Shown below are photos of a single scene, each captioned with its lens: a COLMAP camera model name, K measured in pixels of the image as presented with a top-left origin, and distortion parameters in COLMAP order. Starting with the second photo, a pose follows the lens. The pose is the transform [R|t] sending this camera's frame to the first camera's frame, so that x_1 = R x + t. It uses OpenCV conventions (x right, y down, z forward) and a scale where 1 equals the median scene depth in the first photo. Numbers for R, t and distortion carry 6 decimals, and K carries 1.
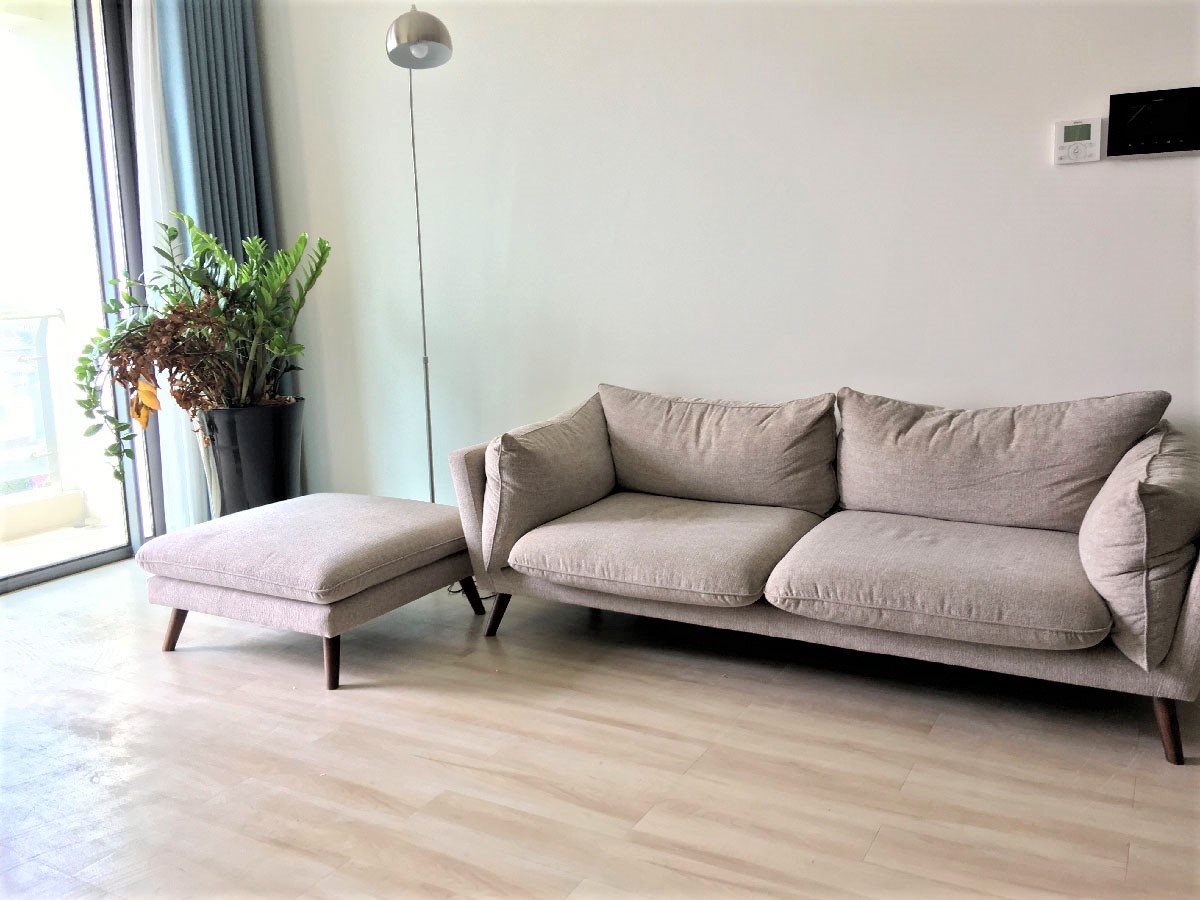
lens RADIAL K [[1012.4, 0, 603.3], [0, 1012.4, 418.3], [0, 0, 1]] dist [0.081647, -0.116459]
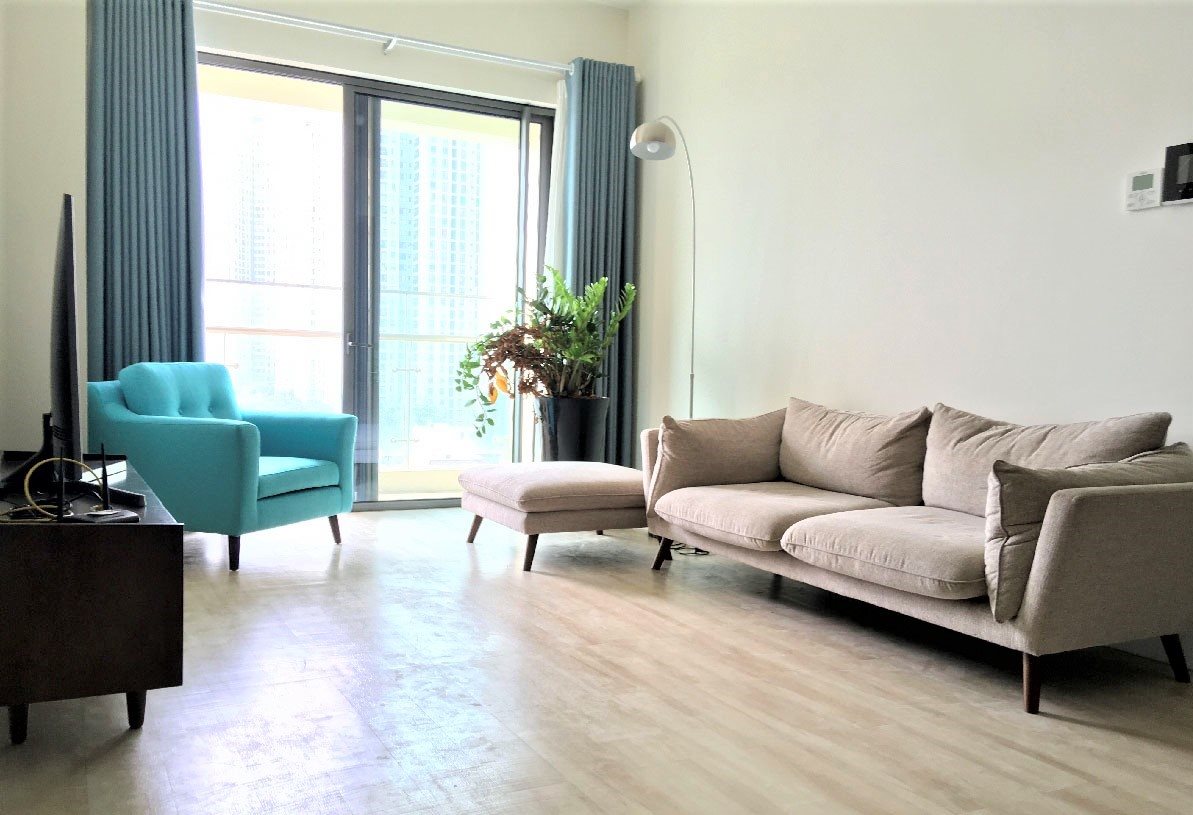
lens RADIAL K [[1031.2, 0, 596.5], [0, 1031.2, 407.5], [0, 0, 1]] dist [0.008577, -0.004101]
pose [[0.830468, 0.072375, -0.552345, 0.600399], [-0.123736, 0.990721, -0.056224, 0.095425], [0.543150, 0.115037, 0.831718, -0.210719]]
